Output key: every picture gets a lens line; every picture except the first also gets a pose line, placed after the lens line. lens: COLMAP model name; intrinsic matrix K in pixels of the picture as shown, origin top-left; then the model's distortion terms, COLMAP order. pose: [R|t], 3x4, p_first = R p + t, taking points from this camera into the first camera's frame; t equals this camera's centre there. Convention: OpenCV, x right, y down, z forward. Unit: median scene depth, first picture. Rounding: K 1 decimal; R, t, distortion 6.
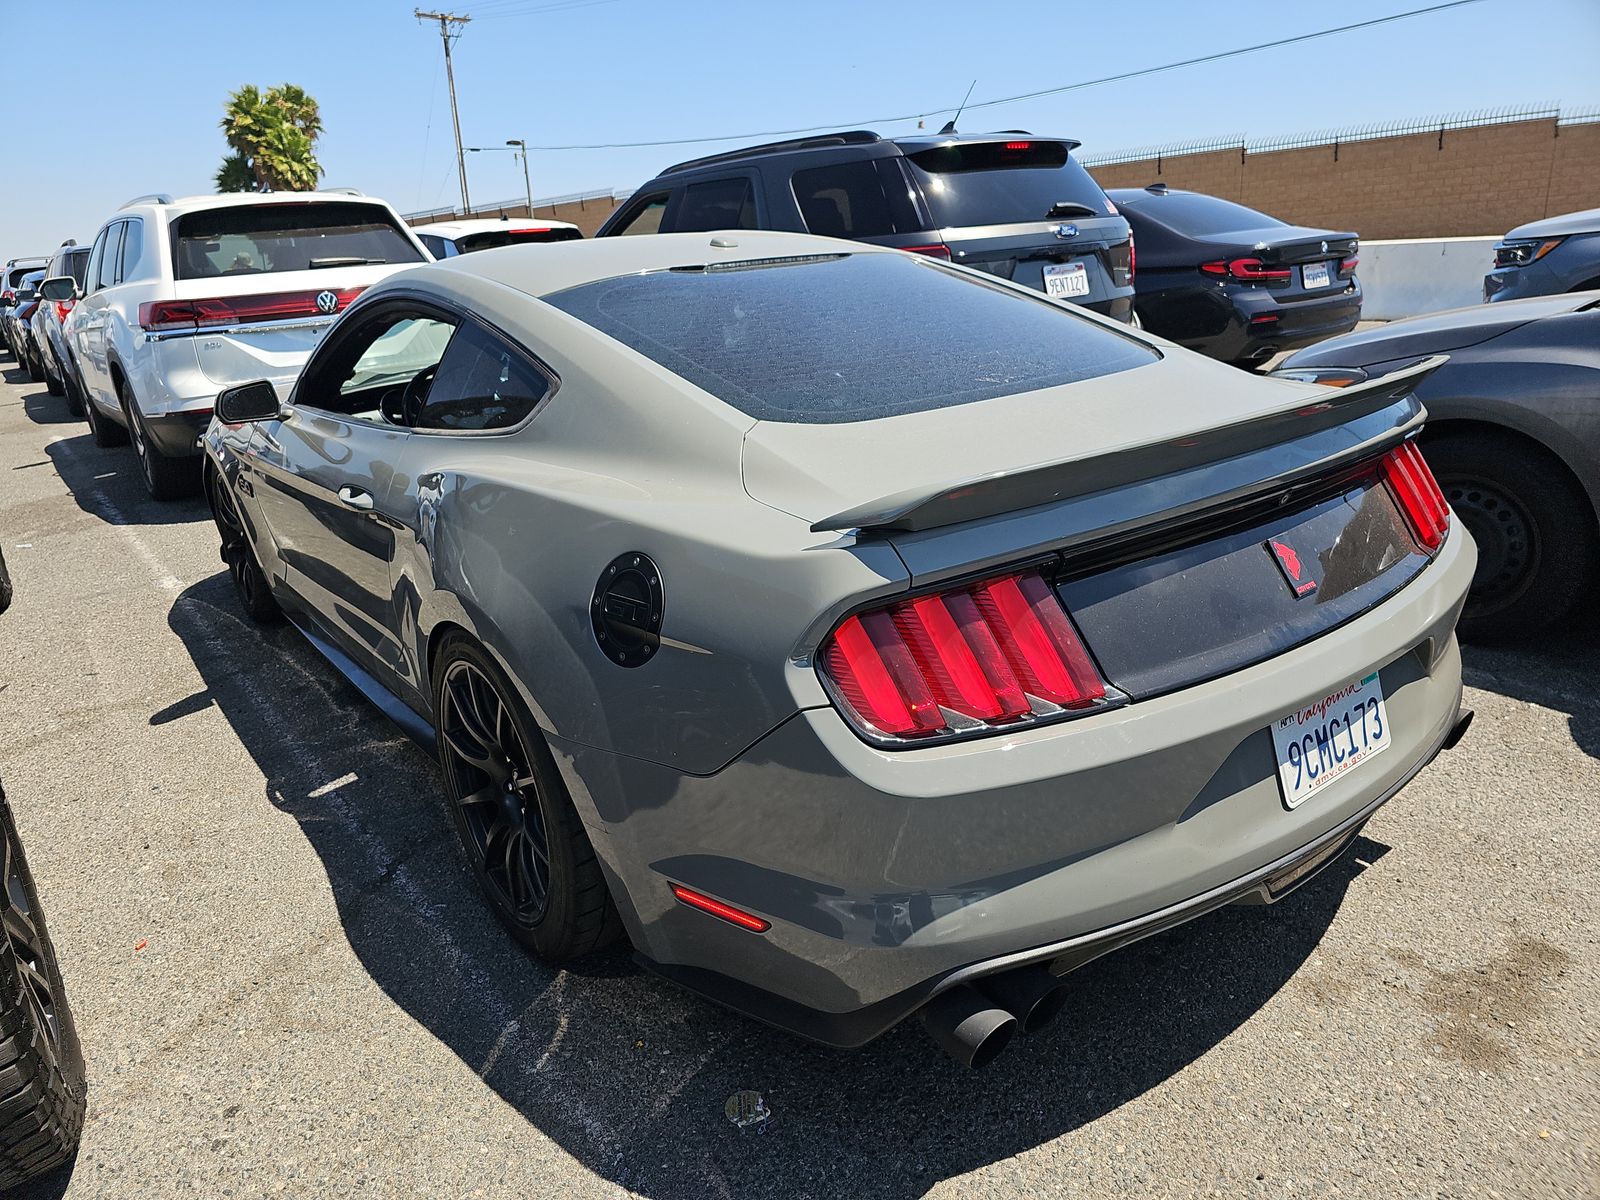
lens RADIAL K [[1061.8, 0, 770.2], [0, 1061.8, 590.8], [0, 0, 1]] dist [0.026119, -0.025447]
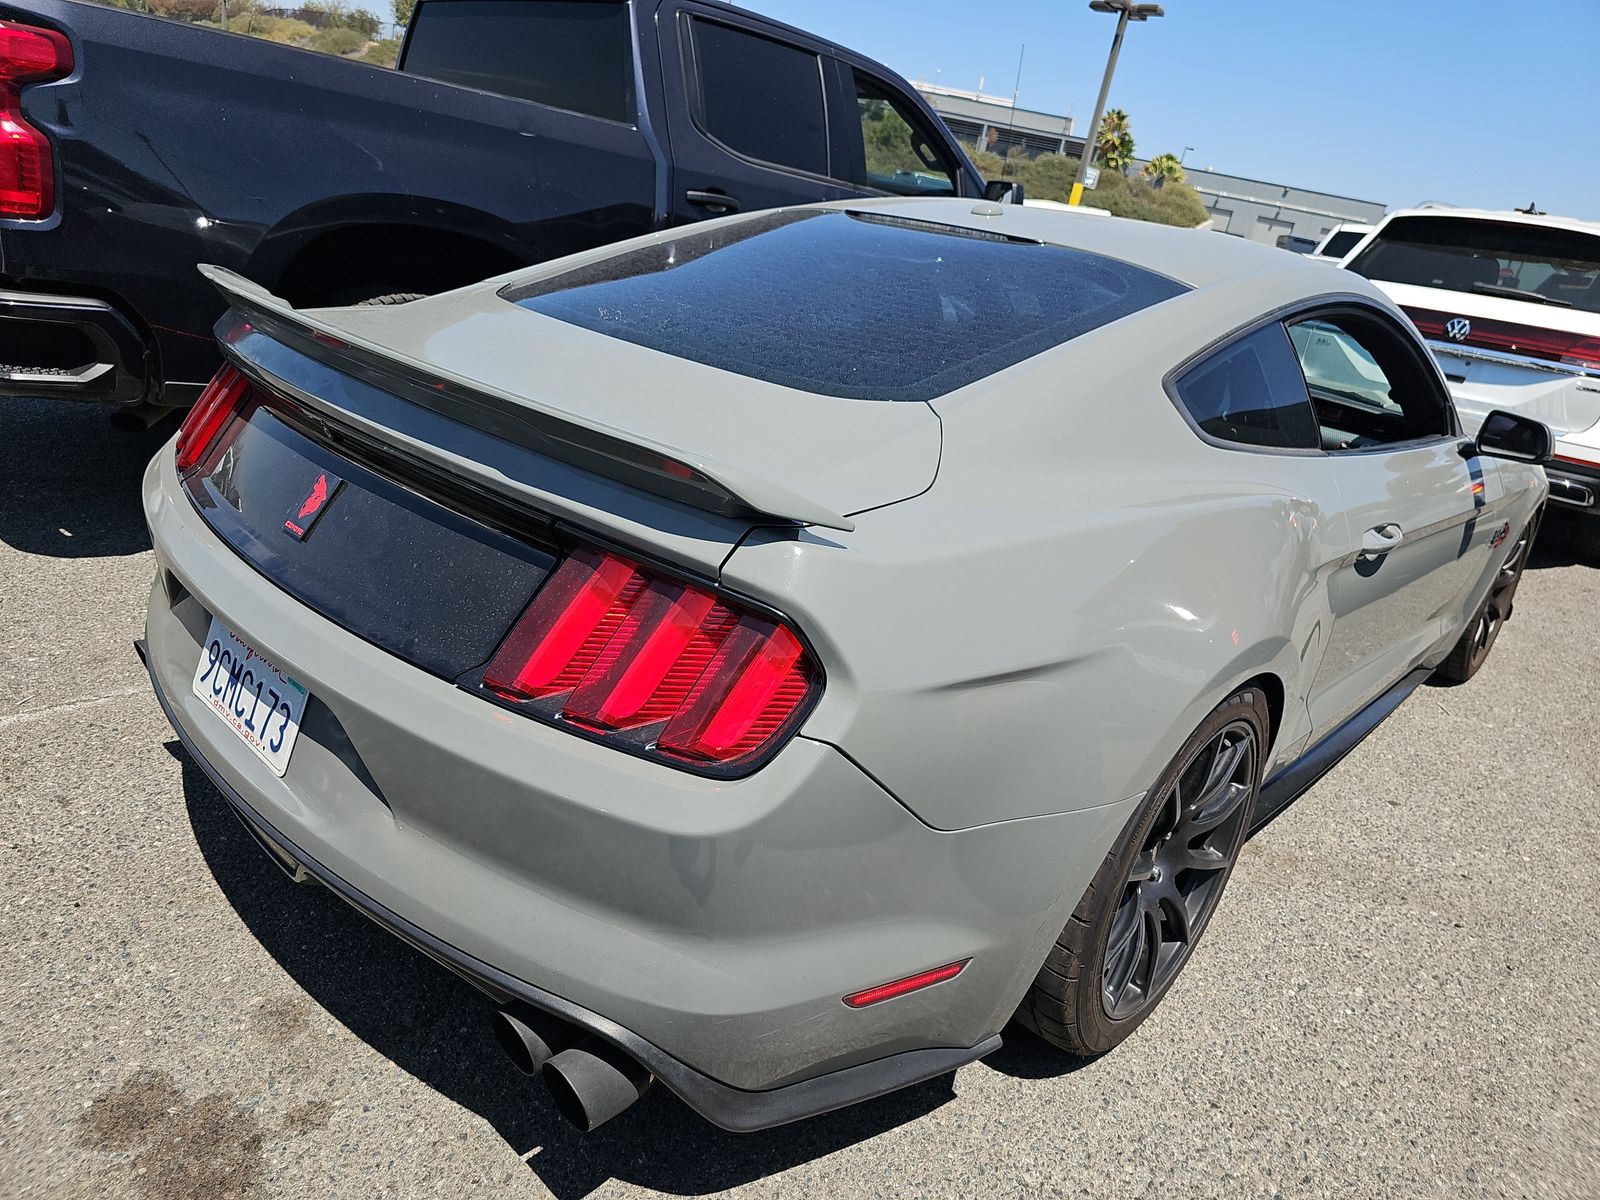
lens RADIAL K [[1065.4, 0, 779.4], [0, 1065.4, 570.0], [0, 0, 1]] dist [0.042441, -0.043291]
pose [[0.178031, 0.411050, -0.894060, 1.331521], [-0.454288, 0.840288, 0.295868, -0.406735], [0.872884, 0.353487, 0.336332, 1.015285]]
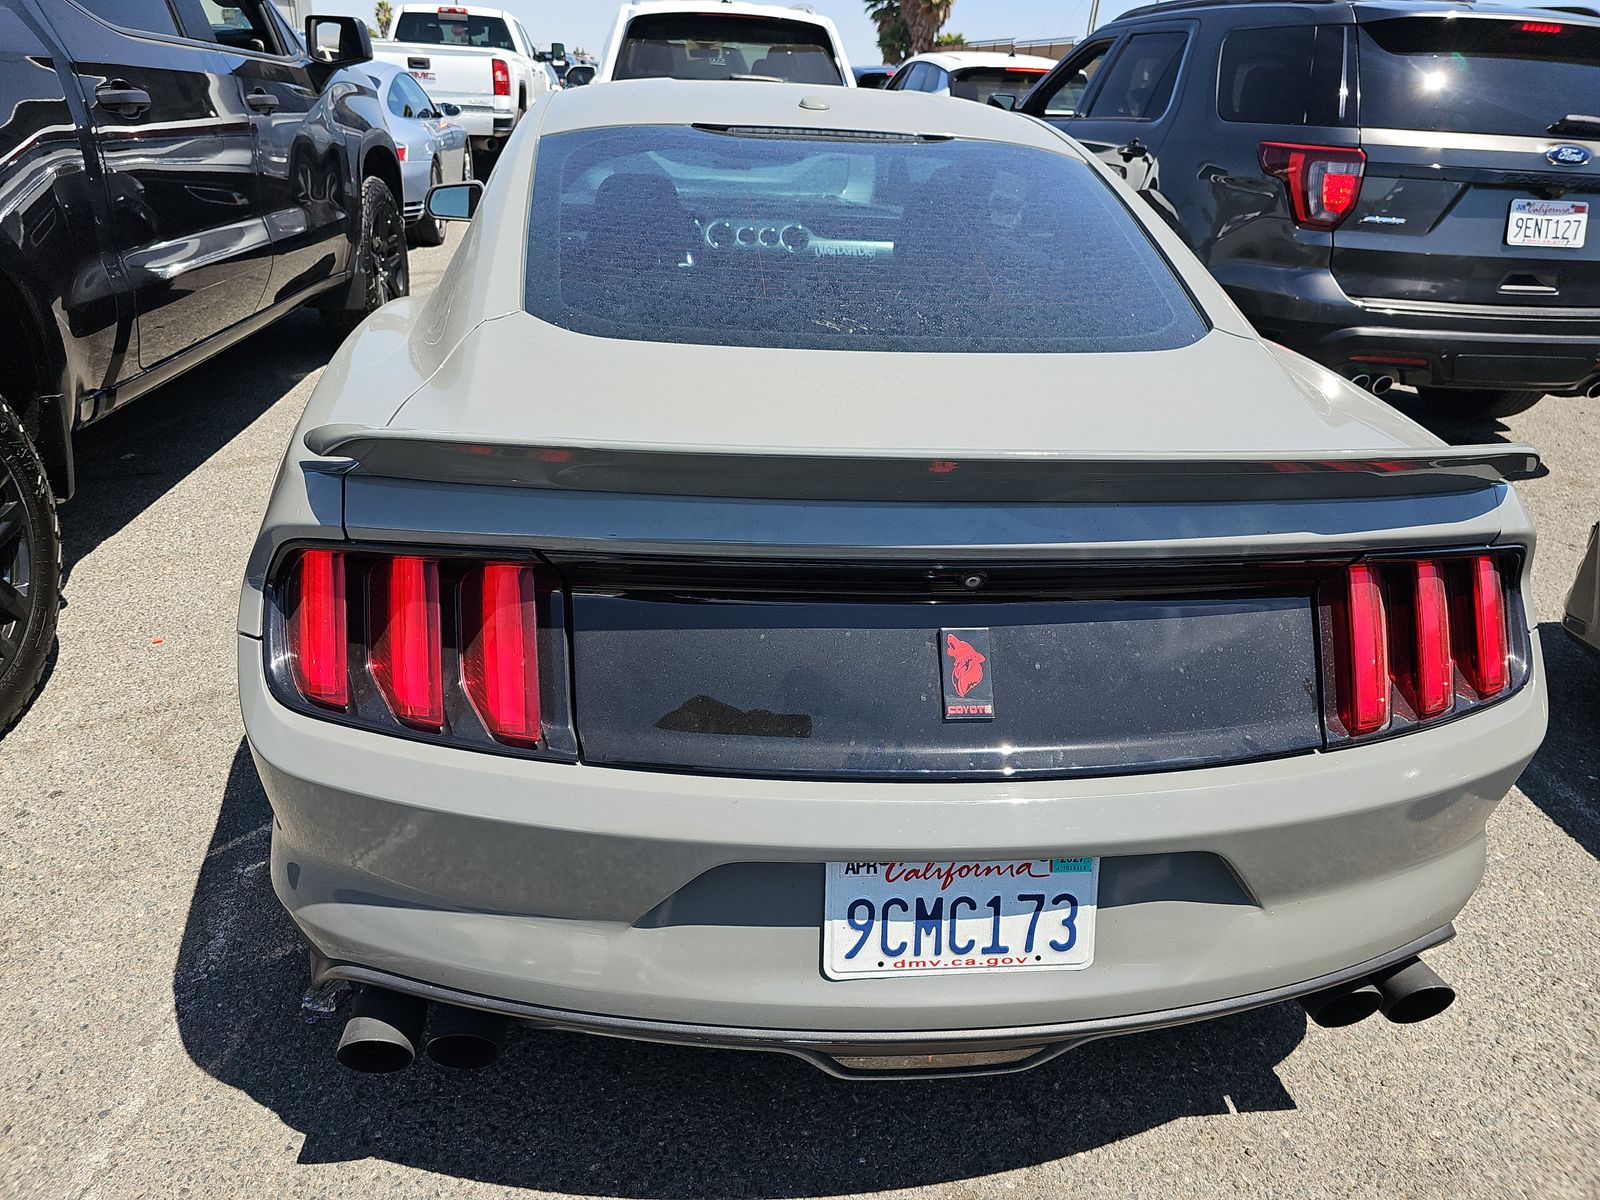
lens RADIAL K [[1065.4, 0, 779.4], [0, 1065.4, 570.0], [0, 0, 1]] dist [0.042441, -0.043291]
pose [[0.857463, 0.308127, -0.412085, 0.624811], [-0.259534, 0.950528, 0.170700, -0.169812], [0.444296, -0.039419, 0.895012, 0.303023]]
